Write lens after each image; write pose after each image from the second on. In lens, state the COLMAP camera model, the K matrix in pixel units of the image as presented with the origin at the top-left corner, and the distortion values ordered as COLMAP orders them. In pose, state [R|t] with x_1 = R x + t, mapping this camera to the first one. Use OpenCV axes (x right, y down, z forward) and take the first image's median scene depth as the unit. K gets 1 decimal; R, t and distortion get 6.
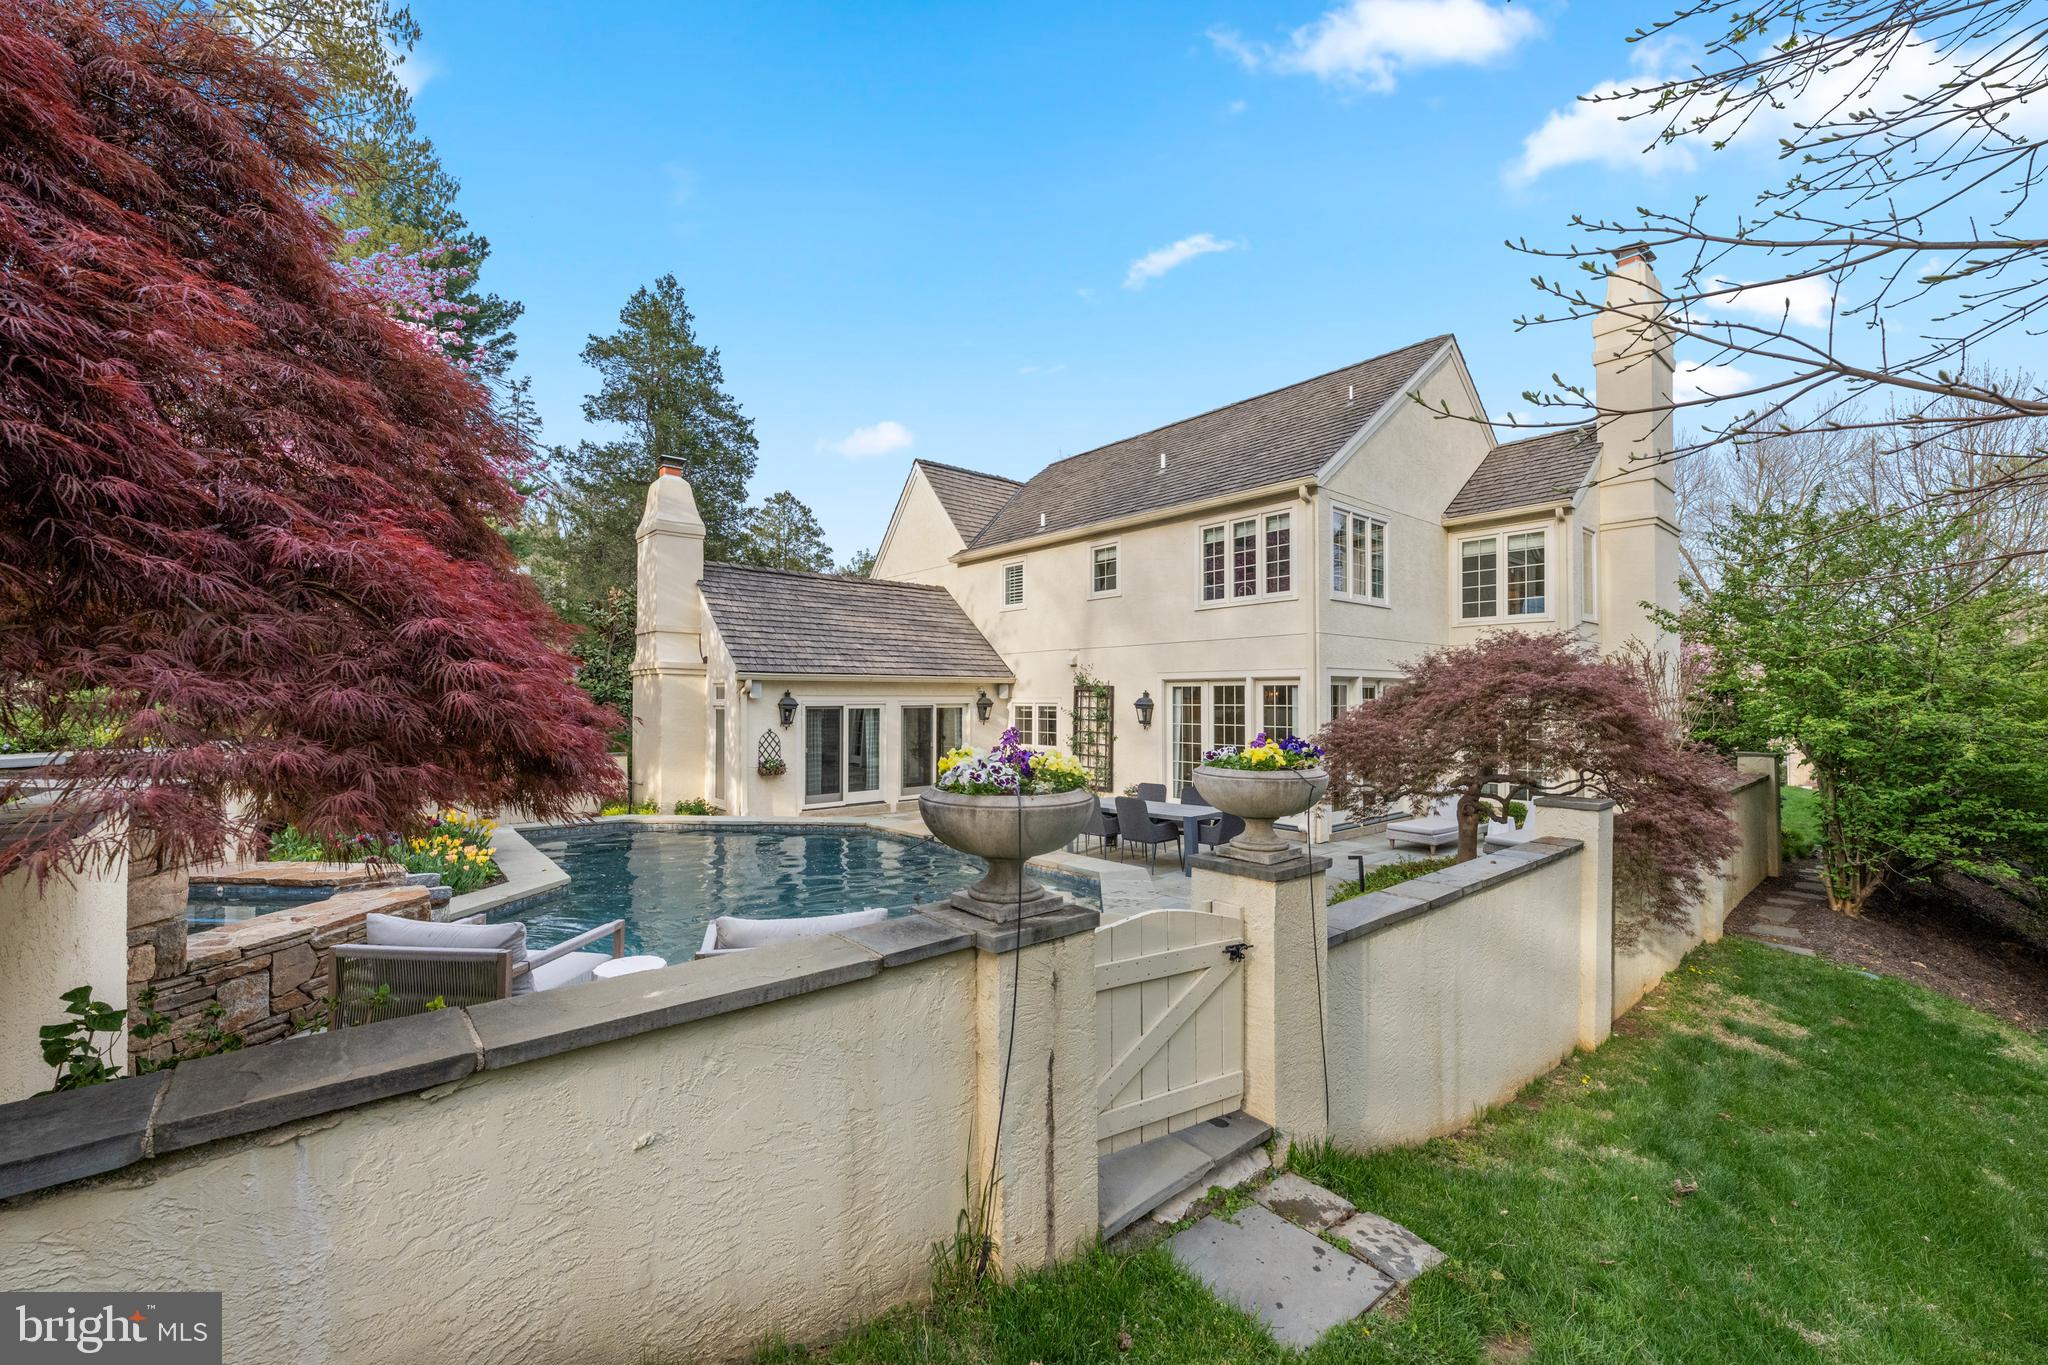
lens RADIAL K [[814.5, 0, 1022.2], [0, 814.5, 687.9], [0, 0, 1]] dist [-0.001505, 0.000336]
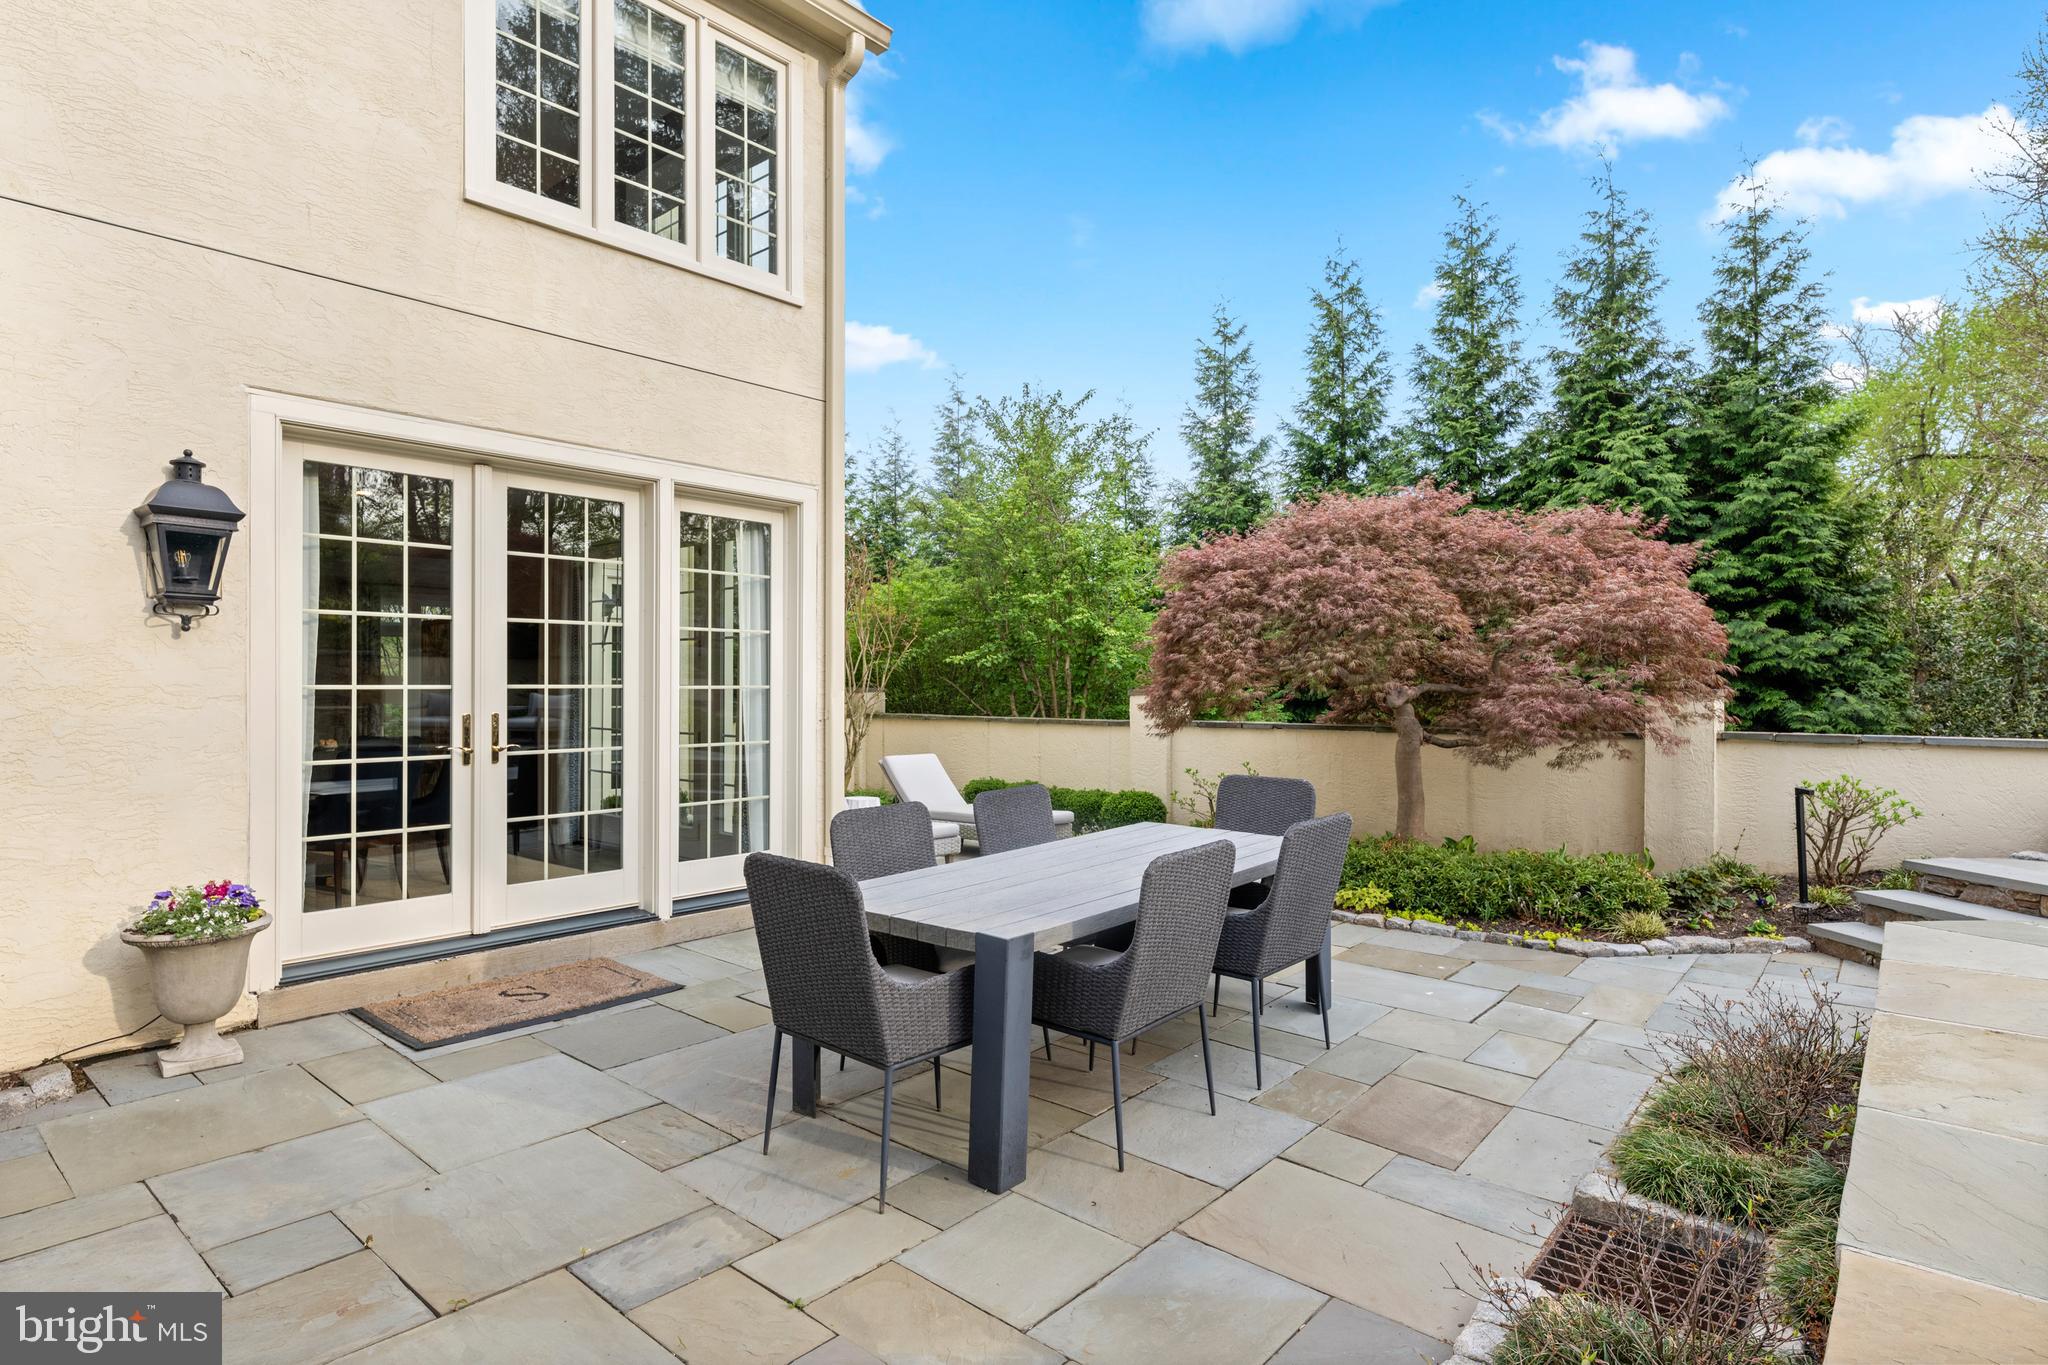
lens RADIAL K [[1078.7, 0, 1033.8], [0, 1078.7, 683.8], [0, 0, 1]] dist [-0.001027, -0.000621]
pose [[-0.153094, -0.000923, 0.988211, -0.155004], [-0.013777, 0.999904, -0.001200, 0.057989], [-0.988116, -0.013798, -0.153092, 0.764388]]
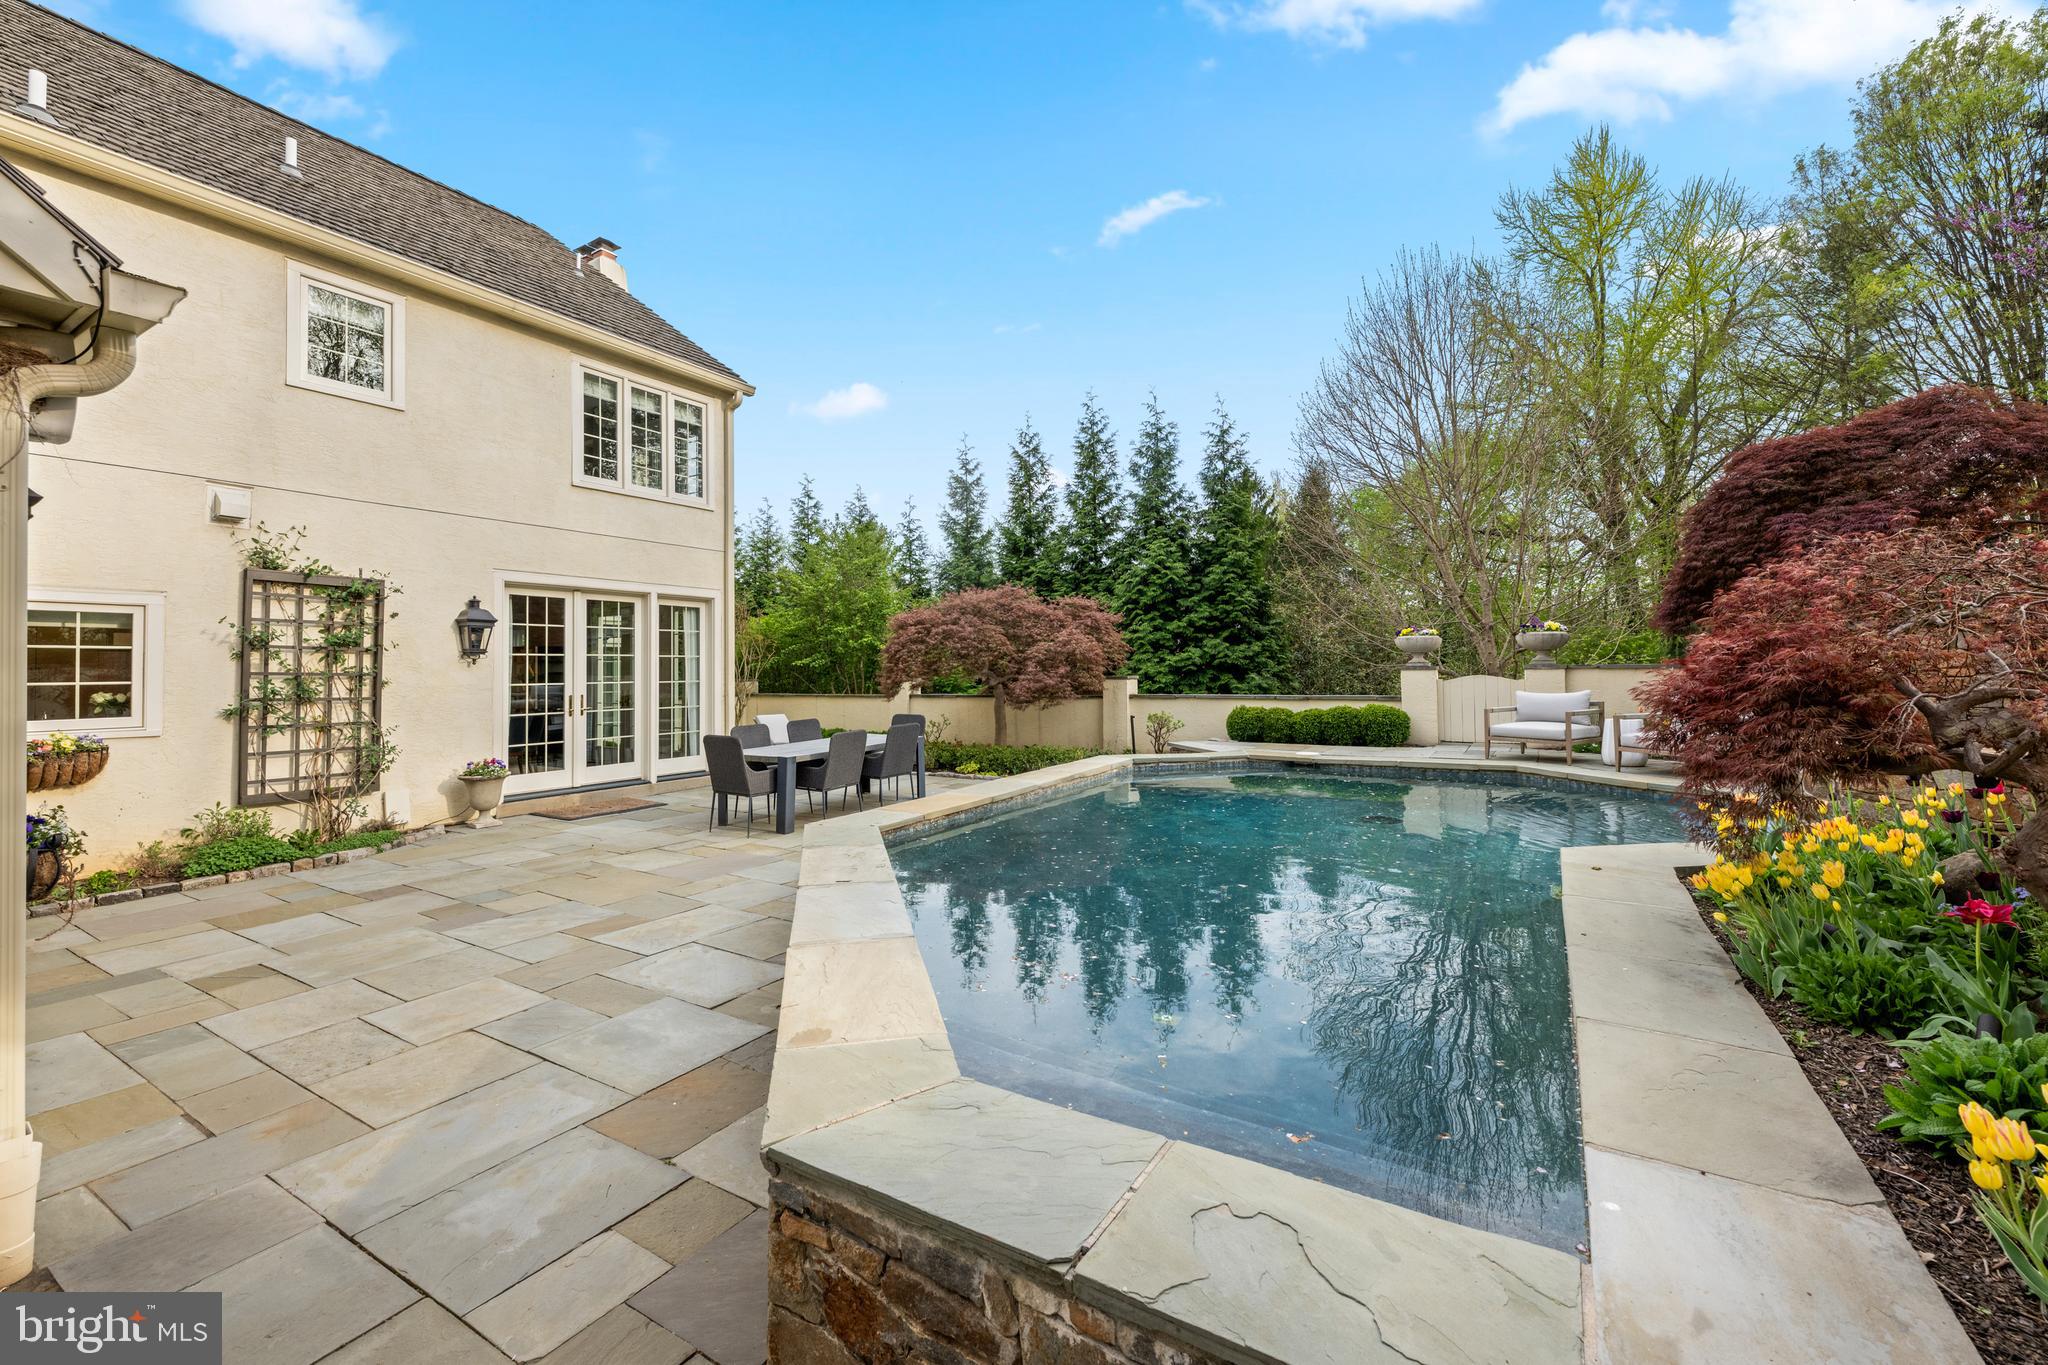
lens RADIAL K [[814.5, 0, 1030.6], [0, 814.5, 651.3], [0, 0, 1]] dist [-0.001505, 0.000336]
pose [[-0.323995, 0.023737, 0.945761, -0.480183], [-0.000656, 0.999679, -0.025314, 0.052067], [-0.946059, -0.008822, -0.323876, 0.759380]]
